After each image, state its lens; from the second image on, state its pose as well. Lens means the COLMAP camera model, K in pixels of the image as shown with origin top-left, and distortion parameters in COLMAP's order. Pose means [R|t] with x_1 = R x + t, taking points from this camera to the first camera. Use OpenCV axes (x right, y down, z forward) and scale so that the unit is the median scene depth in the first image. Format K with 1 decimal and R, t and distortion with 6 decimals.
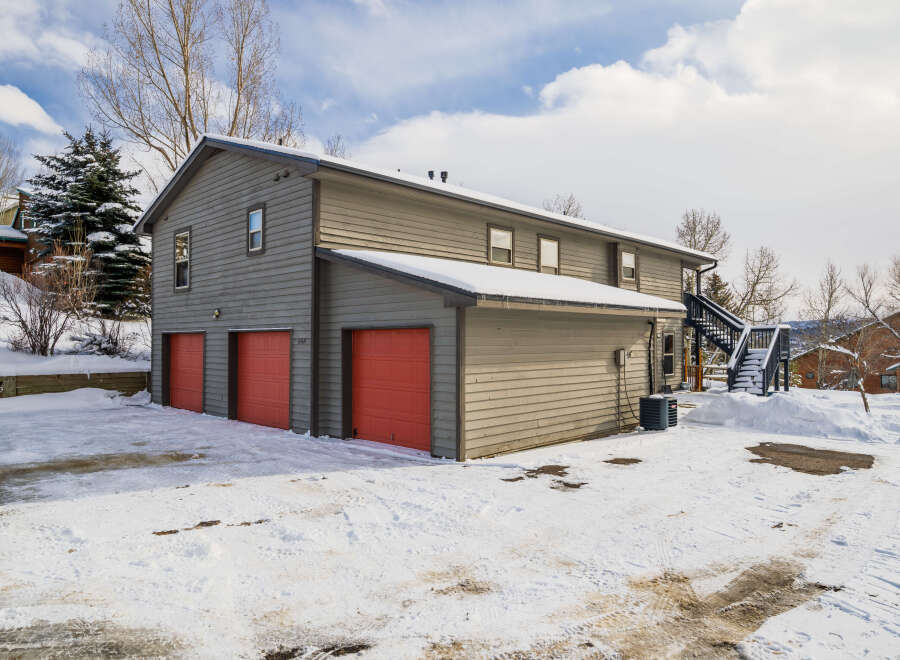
lens RADIAL K [[604.1, 0, 452.4], [0, 604.1, 300.6], [0, 0, 1]] dist [-0.001029, 0.001152]
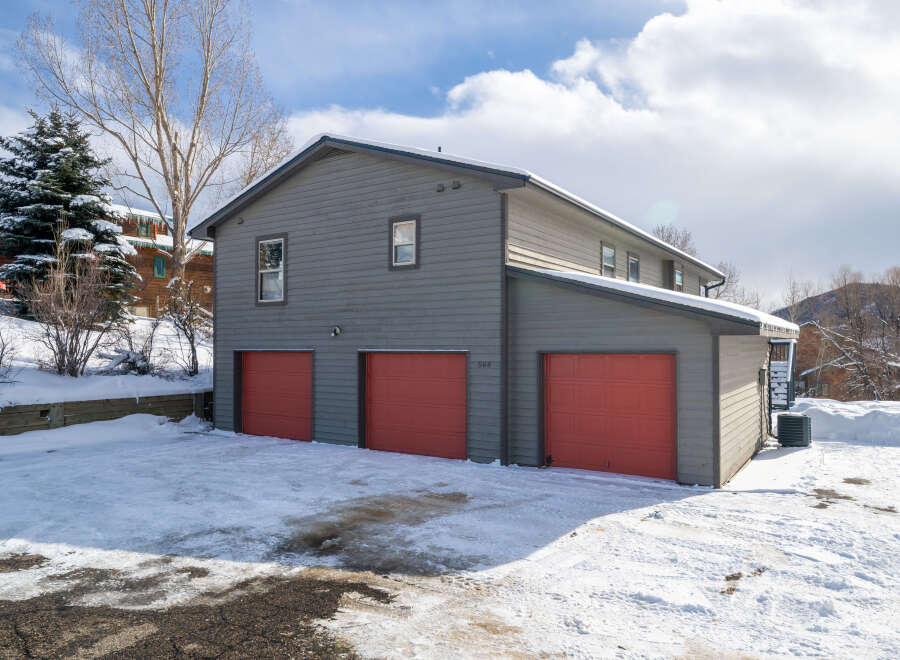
lens RADIAL K [[622.7, 0, 450.7], [0, 622.7, 305.7], [0, 0, 1]] dist [0.003691, -0.002081]
pose [[0.981771, 0.012321, 0.189667, -0.255628], [-0.012786, 0.999918, 0.001224, -0.013151], [-0.189636, -0.003627, 0.981848, 0.029526]]
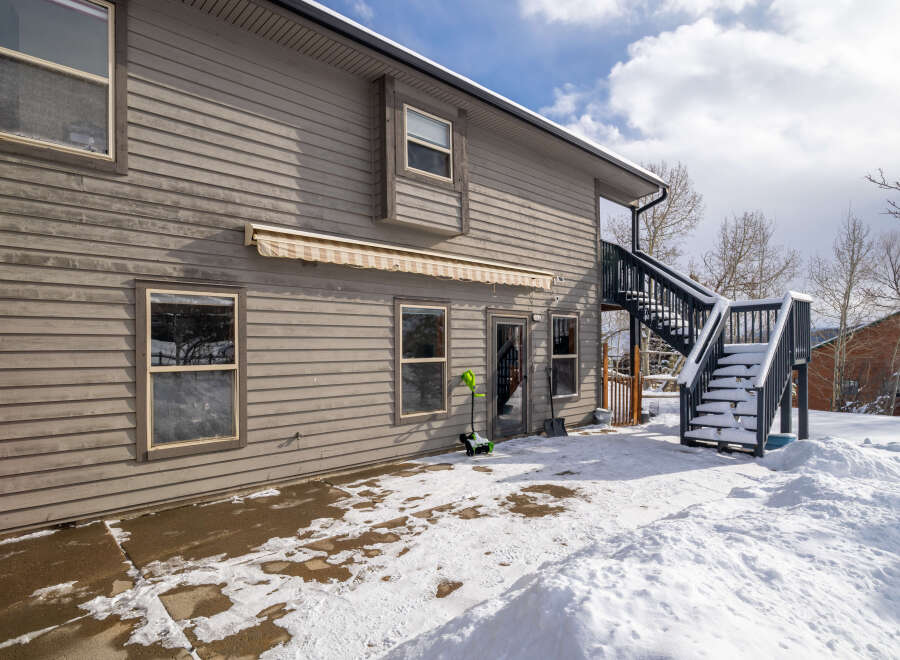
lens RADIAL K [[521.5, 0, 432.7], [0, 521.5, 331.0], [0, 0, 1]] dist [-0.000122, 0.000200]
pose [[0.998146, -0.010418, -0.059972, 0.274396], [0.012278, 0.999452, 0.030729, 0.052772], [0.059619, -0.031409, 0.997727, 0.554886]]
